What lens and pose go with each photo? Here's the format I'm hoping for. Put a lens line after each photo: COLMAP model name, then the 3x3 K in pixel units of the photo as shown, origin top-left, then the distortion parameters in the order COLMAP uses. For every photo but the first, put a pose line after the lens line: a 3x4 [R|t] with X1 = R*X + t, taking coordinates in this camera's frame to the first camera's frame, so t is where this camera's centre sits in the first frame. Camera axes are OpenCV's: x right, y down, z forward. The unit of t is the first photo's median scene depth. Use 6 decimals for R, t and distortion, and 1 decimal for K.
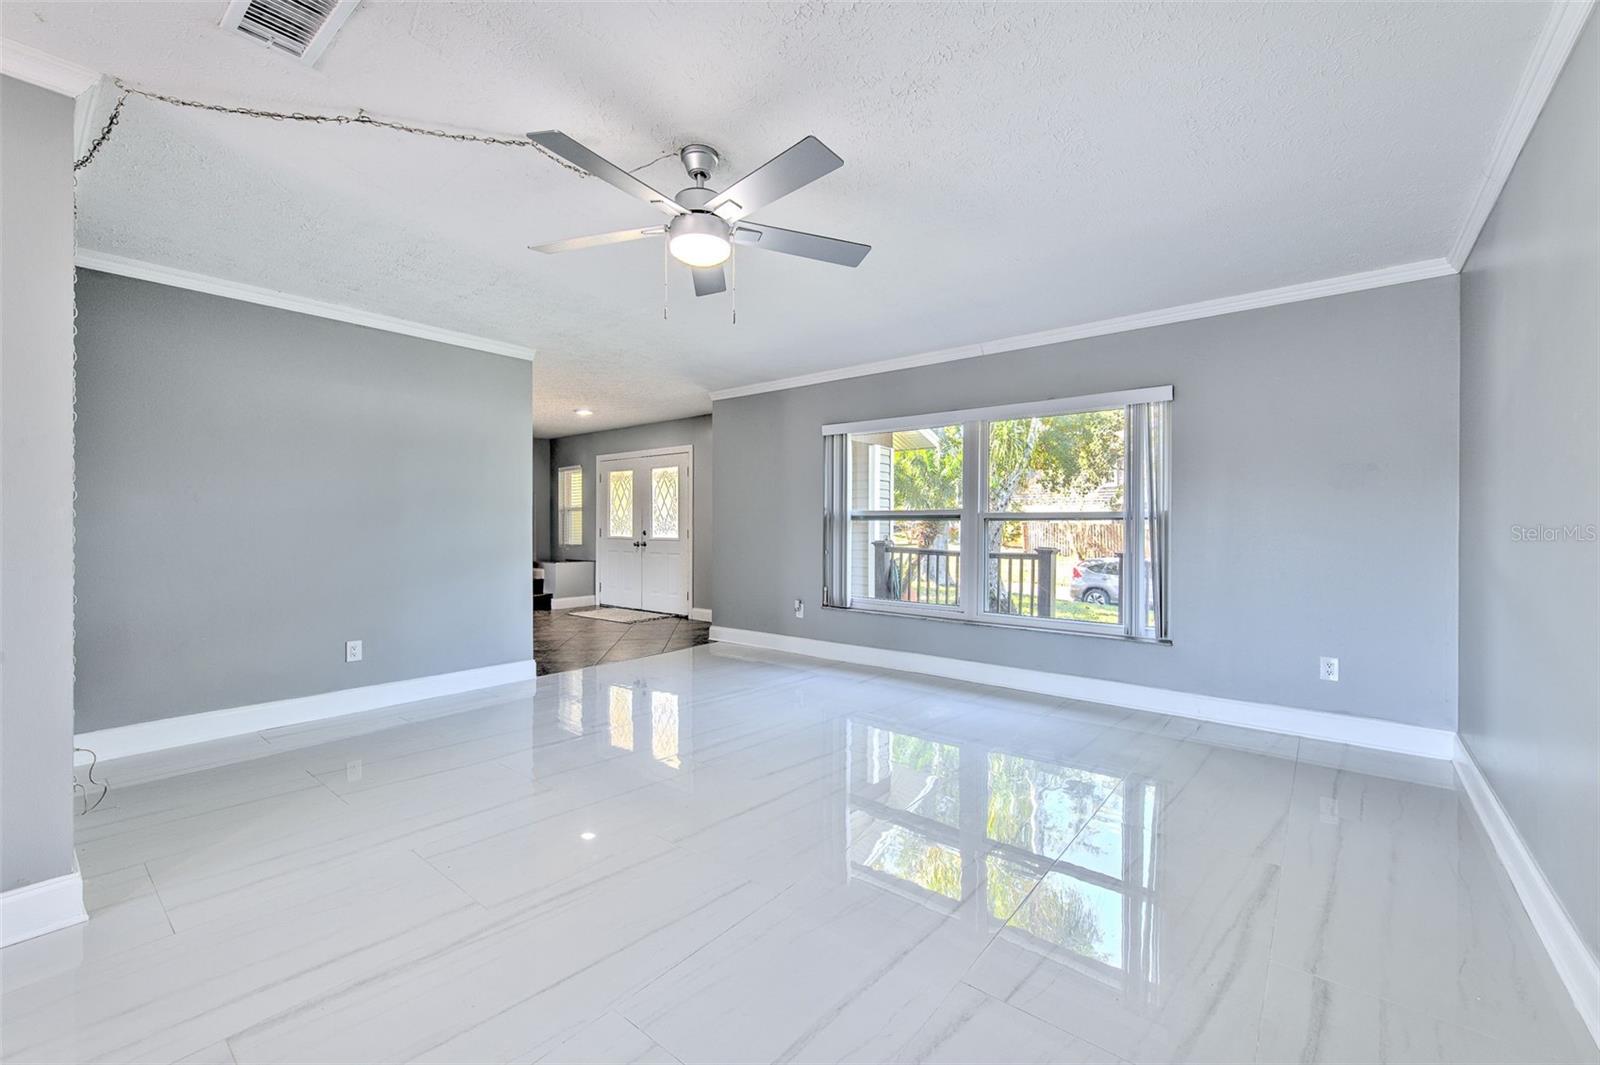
lens RADIAL K [[635.2, 0, 800.1], [0, 635.2, 533.6], [0, 0, 1]] dist [0.009831, 0.000031]
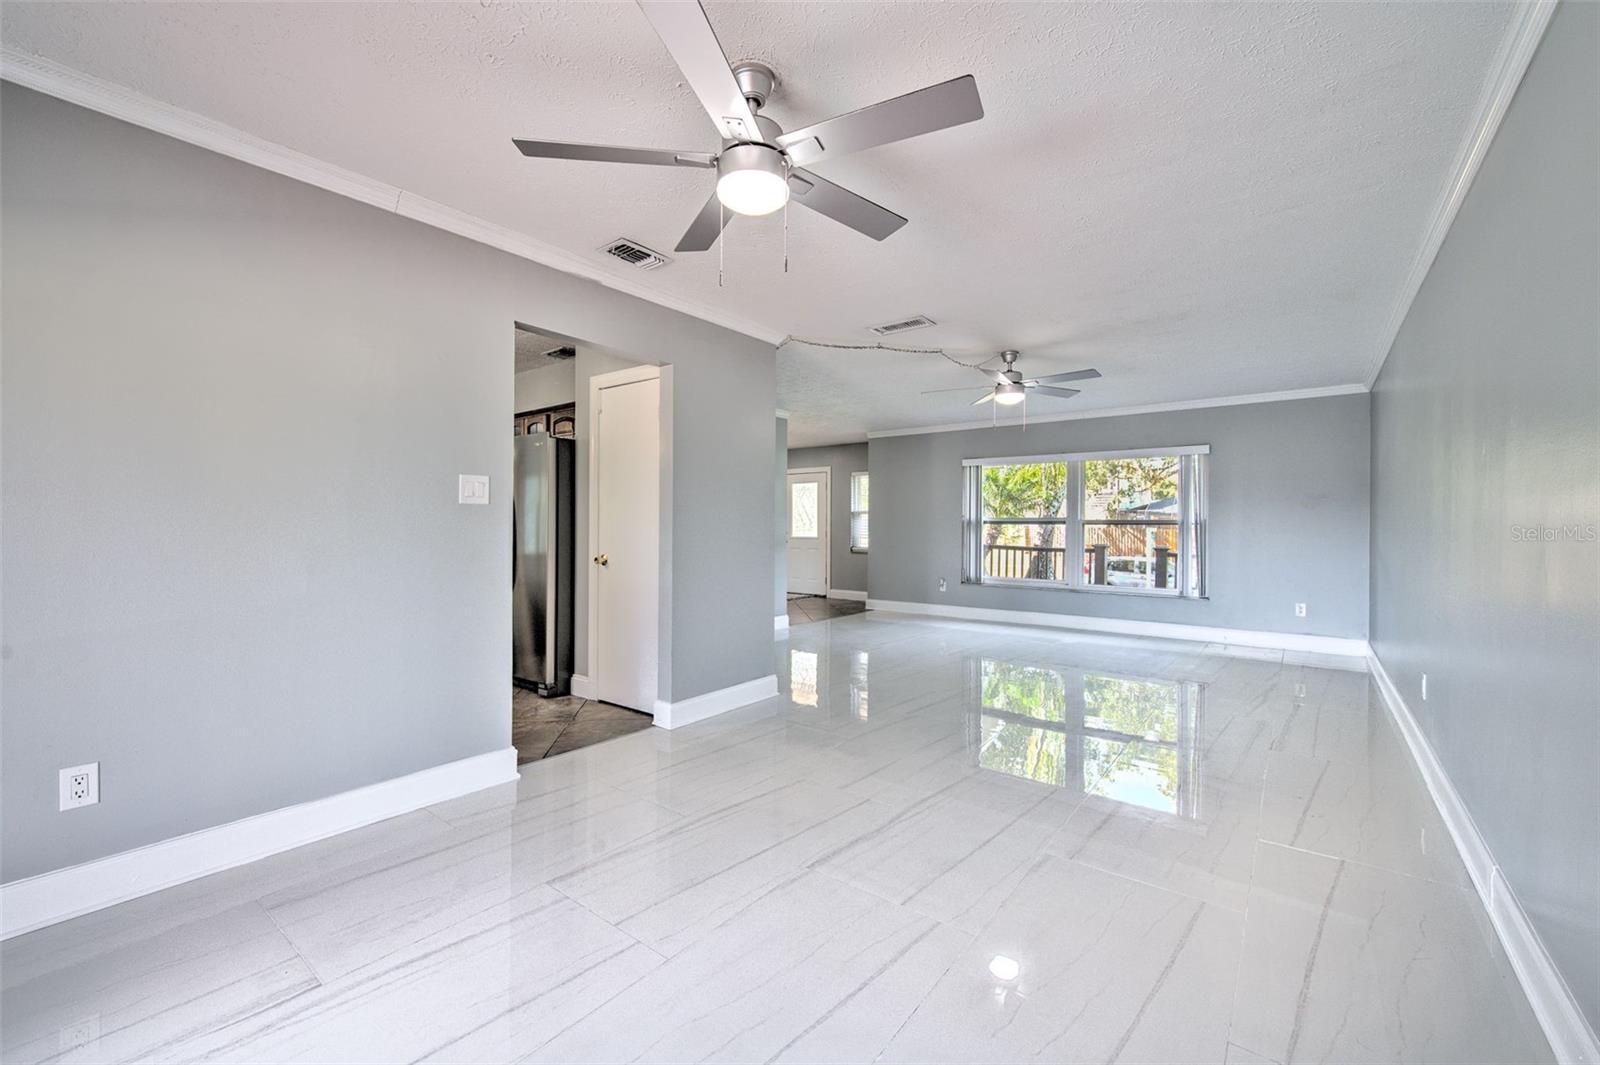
lens RADIAL K [[635.2, 0, 802.3], [0, 635.2, 529.6], [0, 0, 1]] dist [0.009831, 0.000031]
pose [[0.999533, 0.004045, 0.030305, -0.383949], [-0.003779, 0.999954, -0.008814, 0.006434], [-0.030339, 0.008695, 0.999502, -0.461295]]
